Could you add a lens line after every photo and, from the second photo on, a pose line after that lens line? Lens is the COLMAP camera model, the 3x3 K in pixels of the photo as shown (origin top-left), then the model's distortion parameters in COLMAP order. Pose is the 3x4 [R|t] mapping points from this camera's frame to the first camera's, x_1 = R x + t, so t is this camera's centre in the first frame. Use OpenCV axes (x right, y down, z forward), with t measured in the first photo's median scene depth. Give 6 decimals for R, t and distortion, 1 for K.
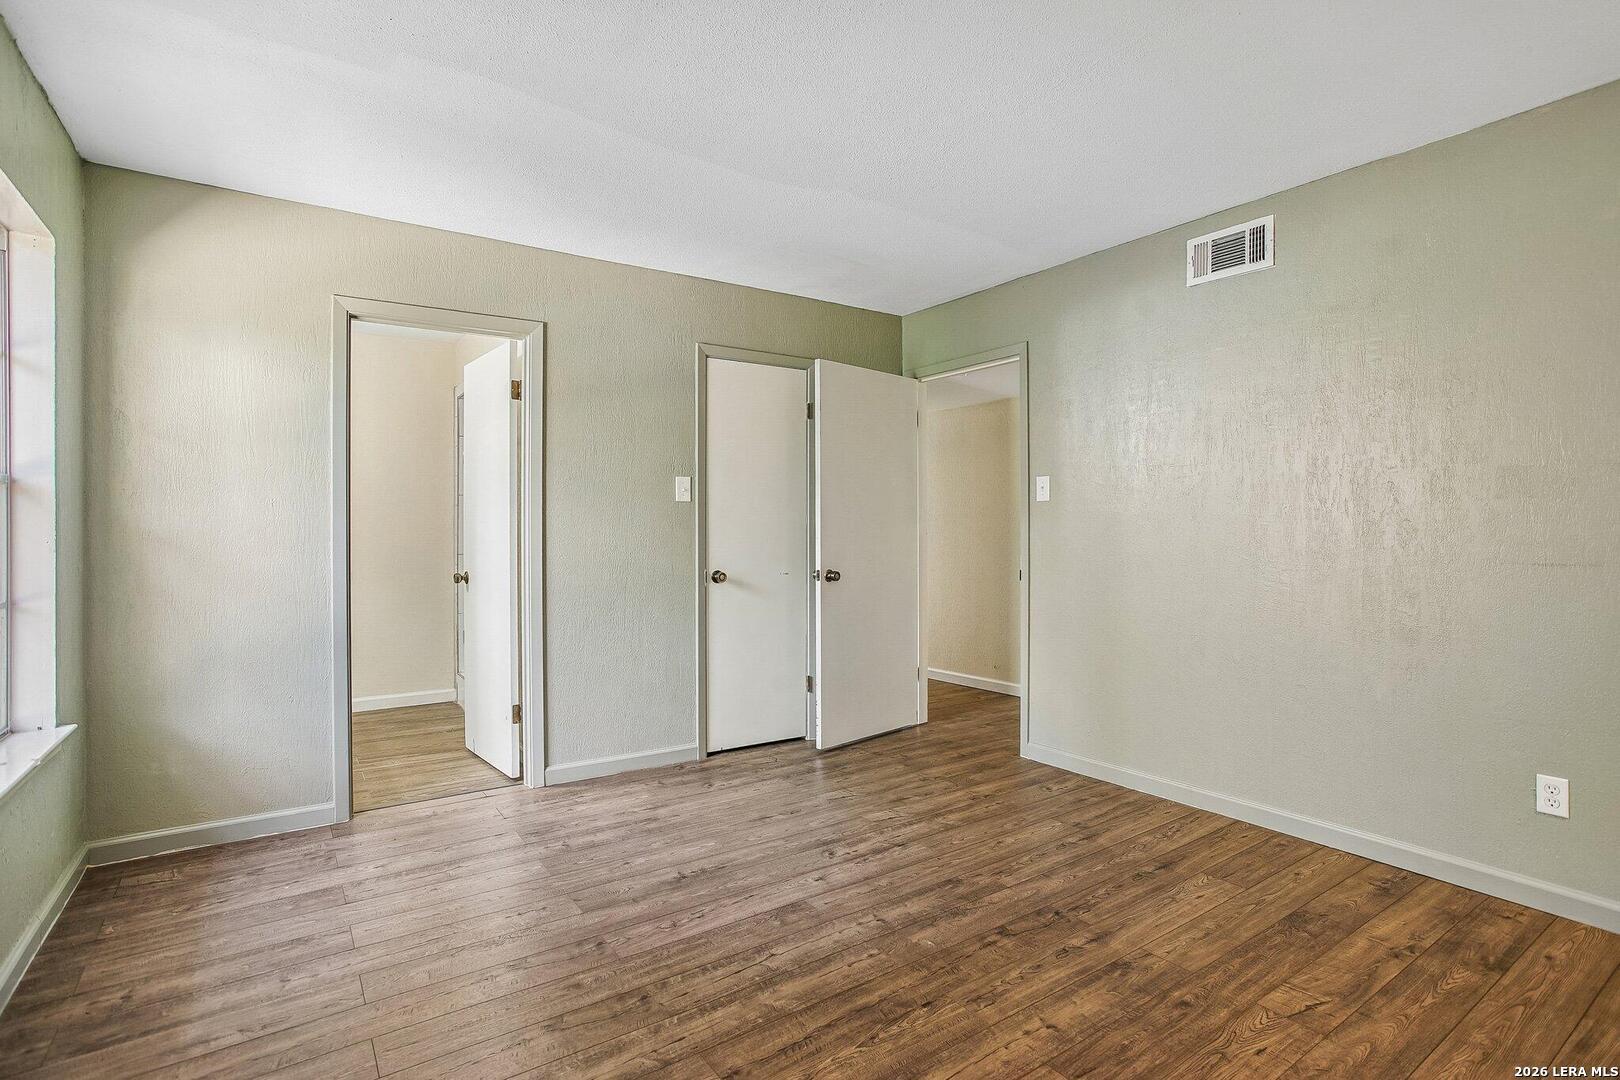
lens RADIAL K [[787.3, 0, 801.1], [0, 787.3, 501.2], [0, 0, 1]] dist [-0.053142, 0.026613]
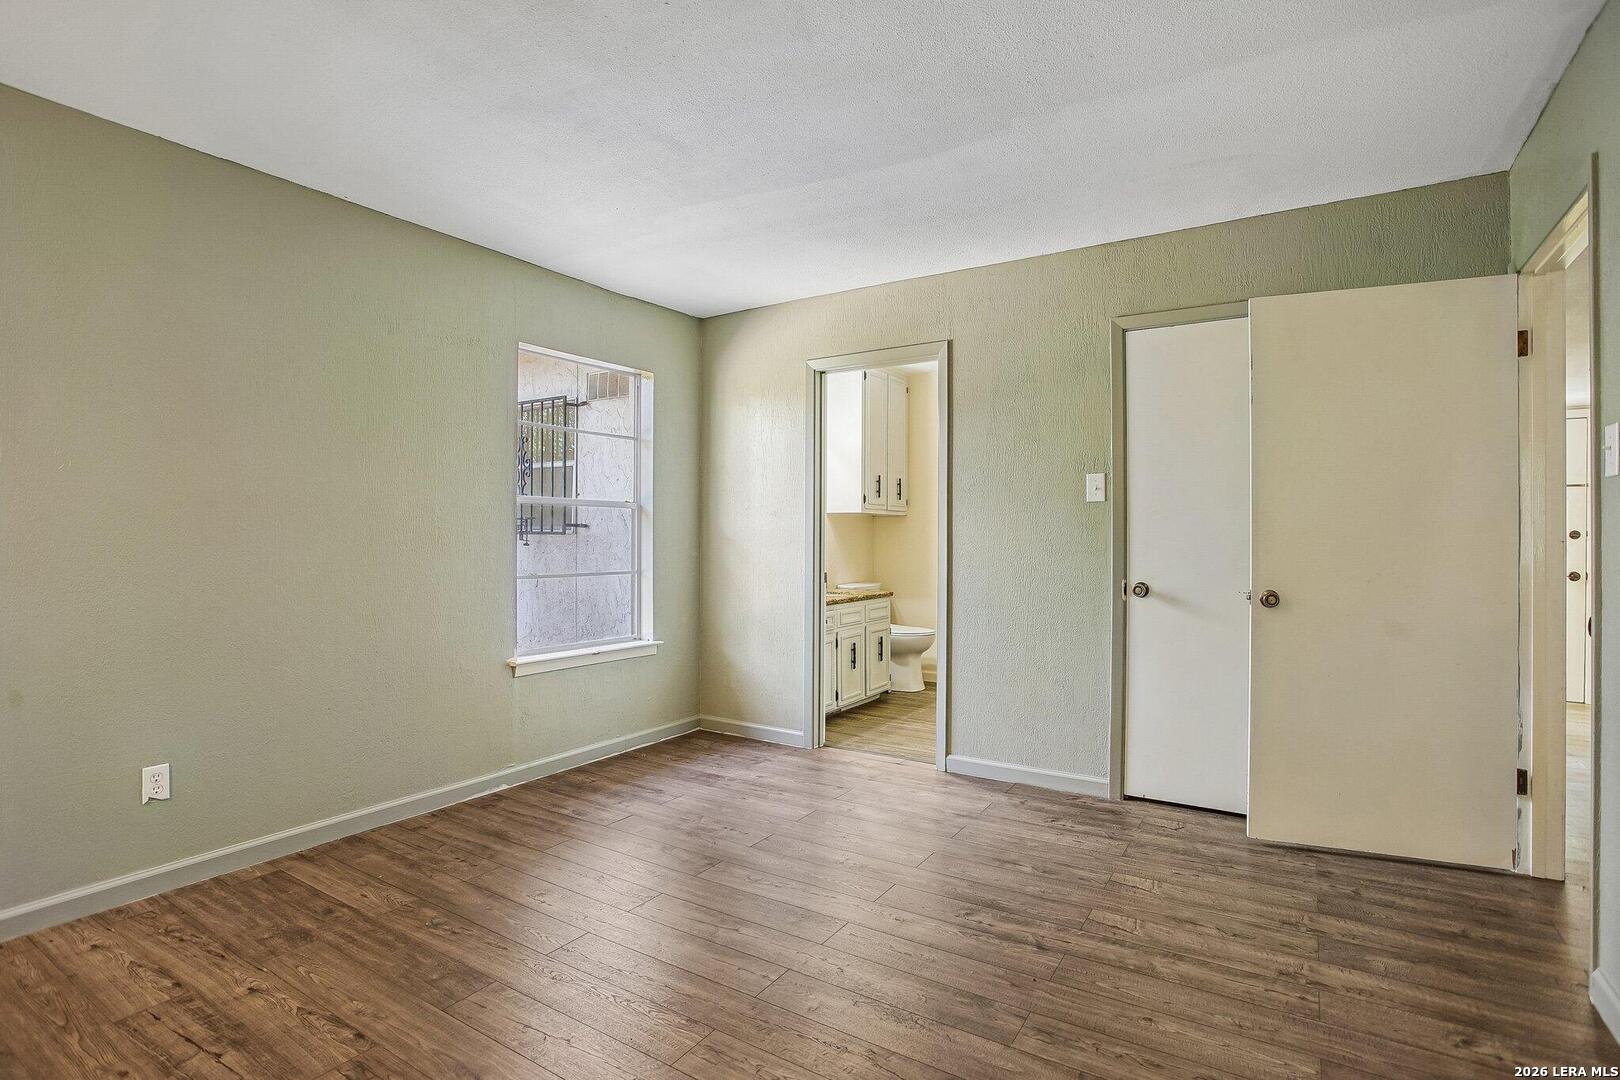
lens RADIAL K [[787.6, 0, 819.8], [0, 787.6, 504.4], [0, 0, 1]] dist [-0.068107, 0.027980]
pose [[0.401204, -0.031786, -0.915437, 0.699947], [0.028465, 0.999348, -0.022224, 0.018650], [0.915546, -0.017141, 0.401847, 0.480626]]
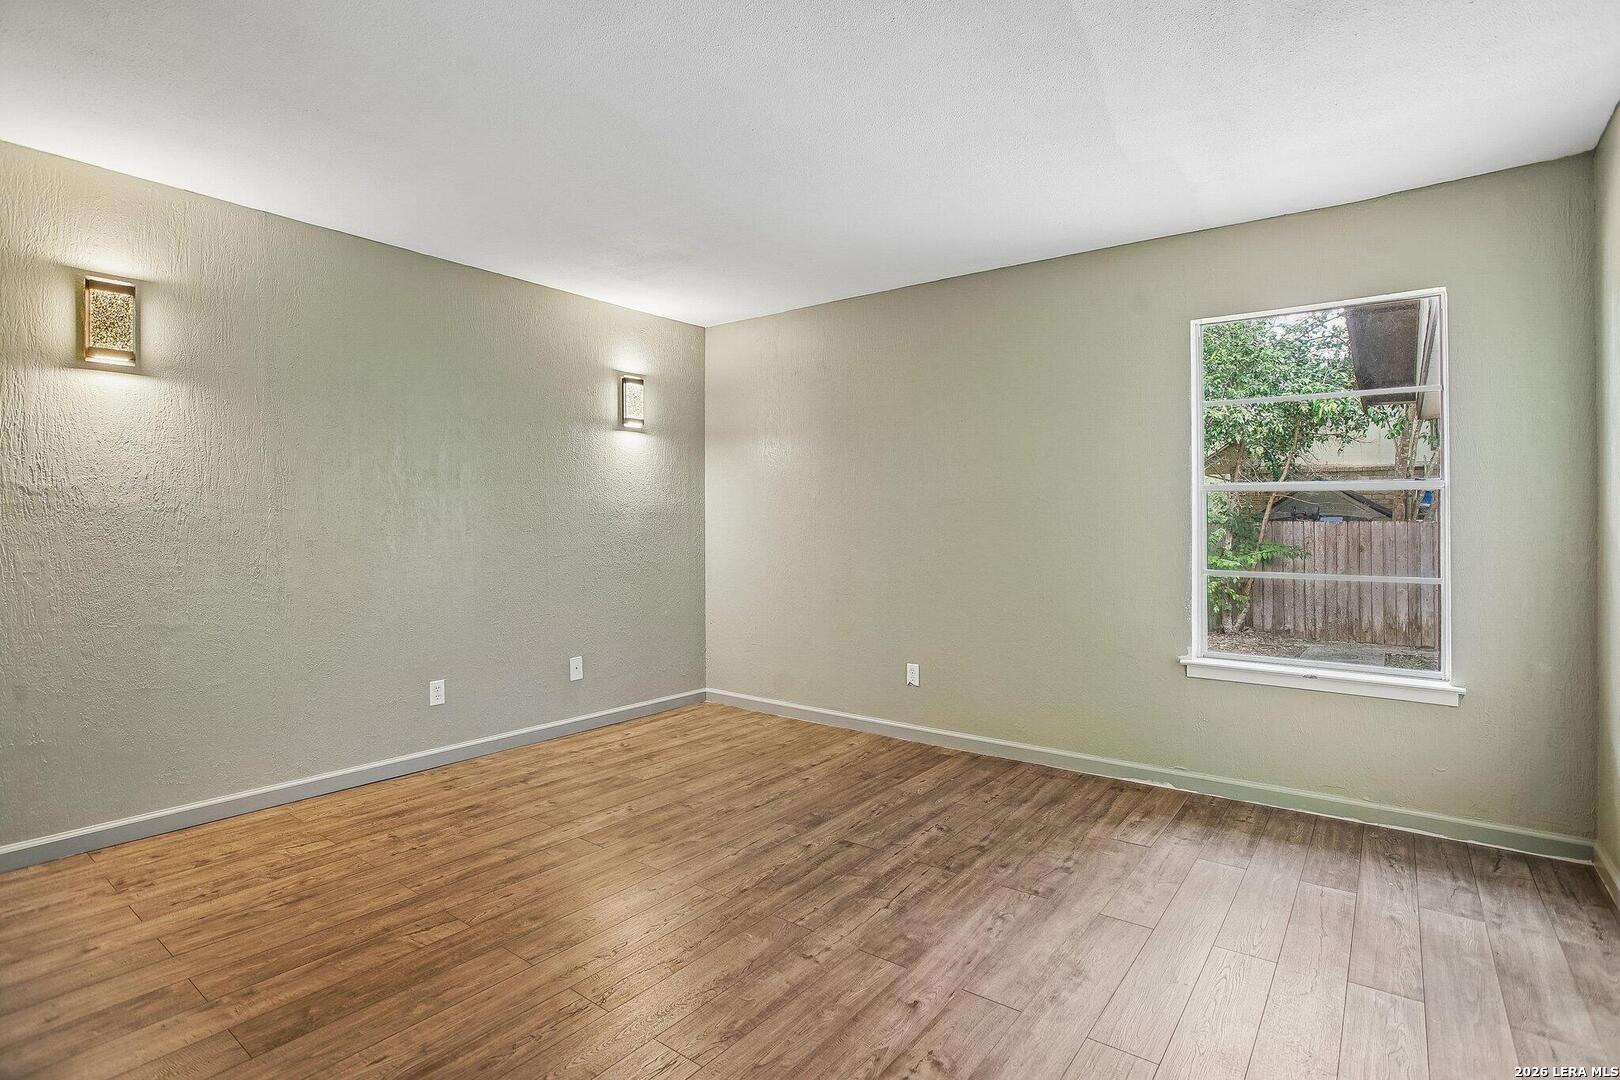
lens RADIAL K [[787.3, 0, 801.1], [0, 787.3, 501.2], [0, 0, 1]] dist [-0.053142, 0.026613]
pose [[-0.949502, -0.006097, -0.313701, 0.300990], [0.014457, 0.997899, -0.063153, 0.052570], [0.313427, -0.064499, -0.947419, 1.432744]]
